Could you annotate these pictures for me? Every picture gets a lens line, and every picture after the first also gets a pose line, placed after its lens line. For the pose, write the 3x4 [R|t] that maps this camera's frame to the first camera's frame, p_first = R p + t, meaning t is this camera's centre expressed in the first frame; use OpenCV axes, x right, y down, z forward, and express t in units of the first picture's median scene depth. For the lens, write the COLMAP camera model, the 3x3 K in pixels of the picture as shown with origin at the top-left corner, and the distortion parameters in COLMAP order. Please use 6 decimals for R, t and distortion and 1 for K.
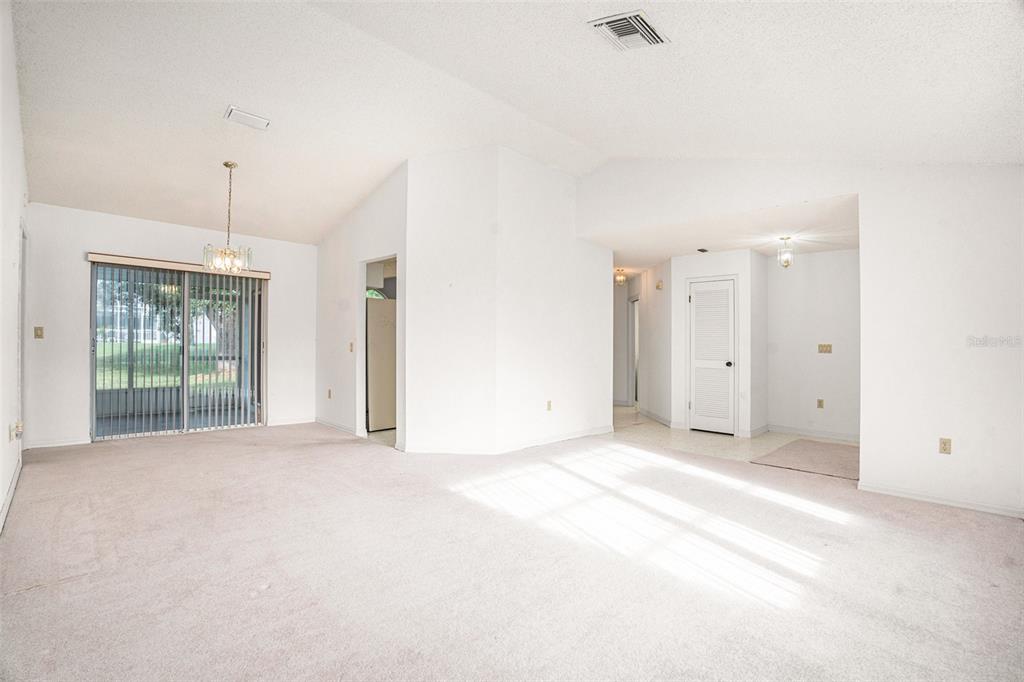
lens RADIAL K [[497.4, 0, 514.1], [0, 497.4, 350.3], [0, 0, 1]] dist [-0.000266, 0.000118]
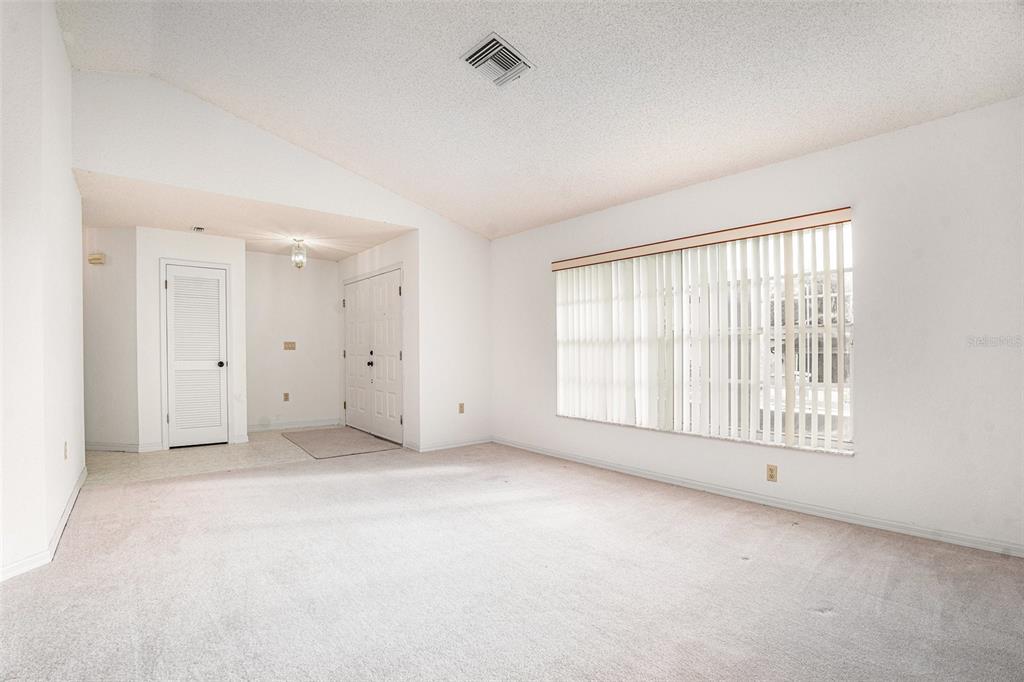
lens RADIAL K [[497.4, 0, 514.1], [0, 497.4, 350.3], [0, 0, 1]] dist [-0.000266, 0.000118]
pose [[0.126583, -0.018354, 0.991786, -0.390707], [0.006578, 0.999822, 0.017664, -0.009416], [-0.991934, 0.004288, 0.126682, 0.381401]]
